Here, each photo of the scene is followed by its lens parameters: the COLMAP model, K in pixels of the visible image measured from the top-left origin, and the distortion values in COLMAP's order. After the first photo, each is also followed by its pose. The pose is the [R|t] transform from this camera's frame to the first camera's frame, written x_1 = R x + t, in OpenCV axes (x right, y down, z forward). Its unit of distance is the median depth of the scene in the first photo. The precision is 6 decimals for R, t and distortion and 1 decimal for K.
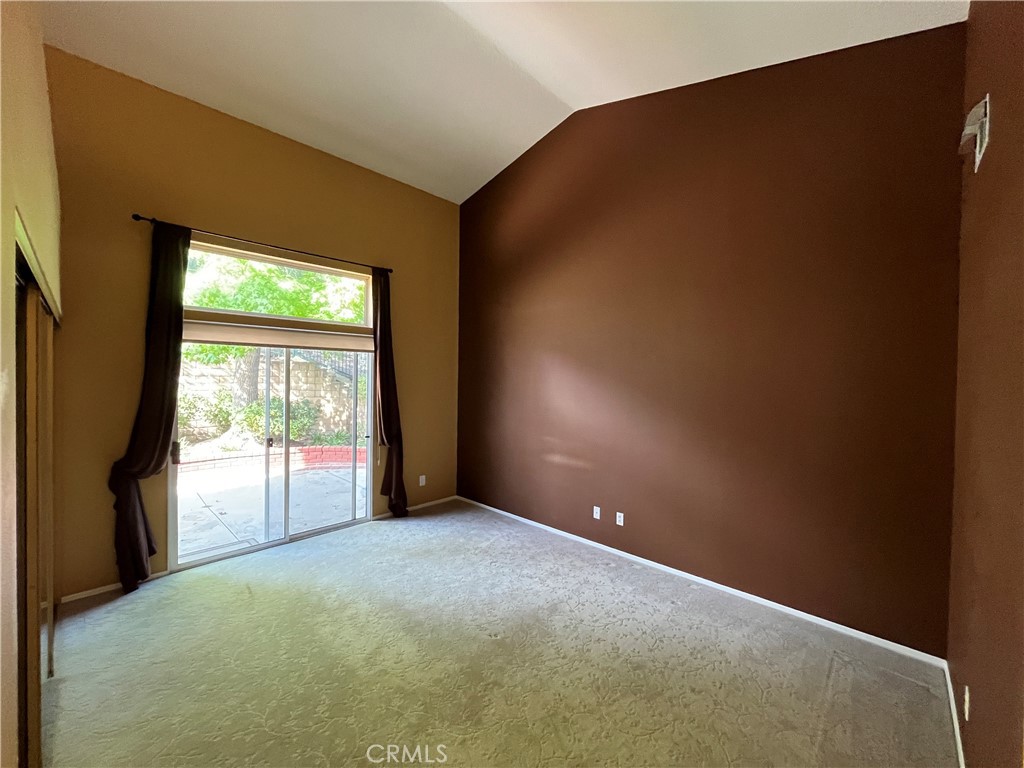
lens RADIAL K [[411.4, 0, 508.5], [0, 411.4, 381.6], [0, 0, 1]] dist [-0.003059, -0.000391]
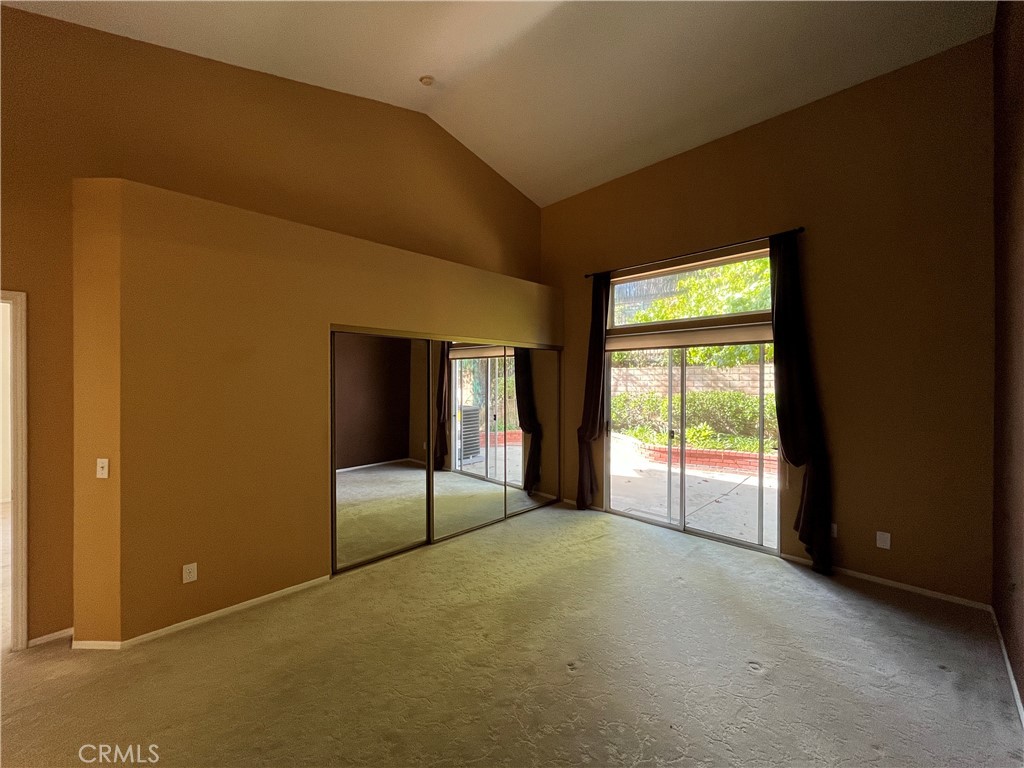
lens RADIAL K [[411.4, 0, 508.5], [0, 411.4, 381.6], [0, 0, 1]] dist [-0.003059, -0.000391]
pose [[-0.022082, -0.010121, -0.999705, 0.511695], [-0.015354, 0.999834, -0.009783, 0.021521], [0.999638, 0.015133, -0.022233, 0.546358]]
